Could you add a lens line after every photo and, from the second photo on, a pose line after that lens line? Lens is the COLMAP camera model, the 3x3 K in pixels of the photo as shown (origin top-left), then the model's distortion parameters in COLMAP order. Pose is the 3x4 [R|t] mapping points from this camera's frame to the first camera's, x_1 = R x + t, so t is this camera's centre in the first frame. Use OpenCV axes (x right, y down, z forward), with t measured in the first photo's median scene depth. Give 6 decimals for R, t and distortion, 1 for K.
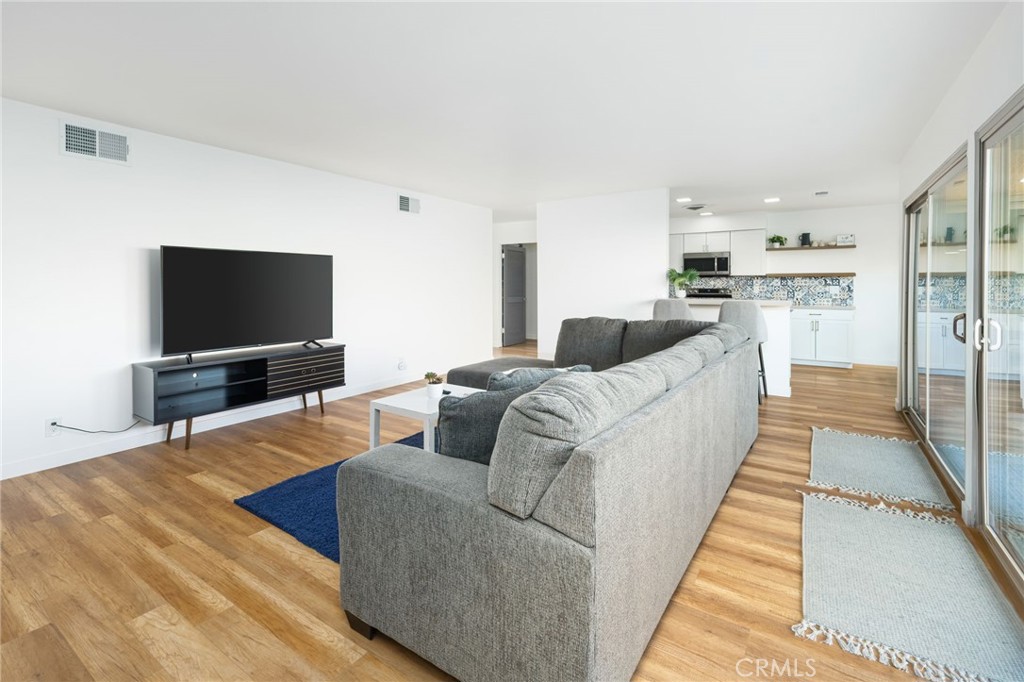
lens RADIAL K [[454.0, 0, 523.1], [0, 454.0, 286.1], [0, 0, 1]] dist [0.001920, 0.000232]
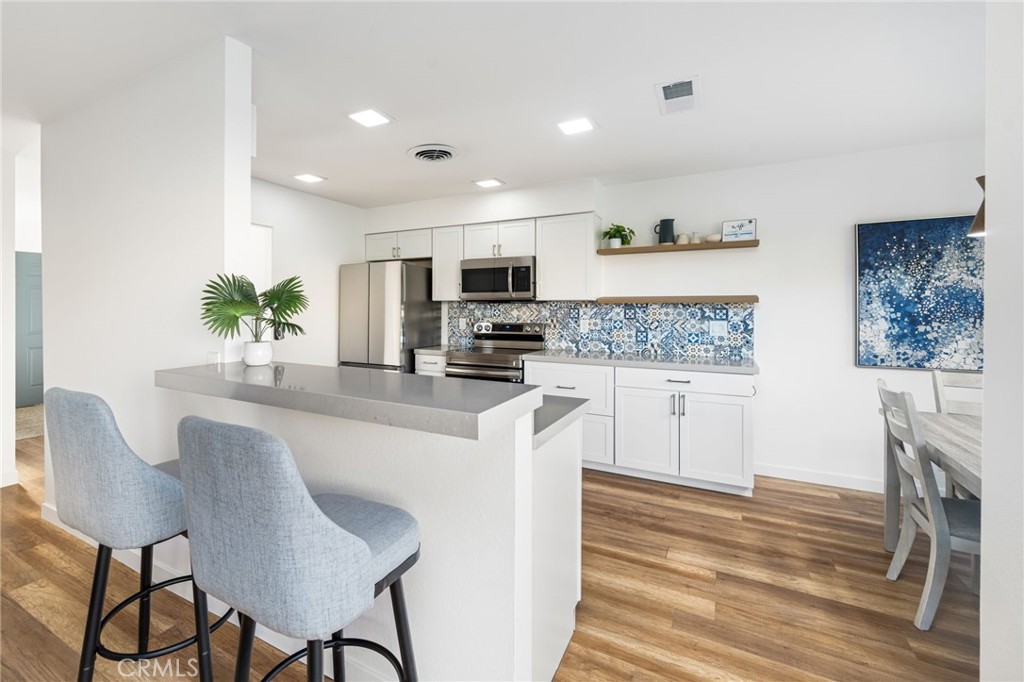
lens RADIAL K [[454.0, 0, 465.4], [0, 454.0, 311.1], [0, 0, 1]] dist [0.001920, 0.000232]
pose [[0.997866, 0.003820, 0.065187, 0.348376], [-0.003734, 0.999992, -0.001440, -0.009671], [-0.065192, 0.001194, 0.997872, 0.481610]]
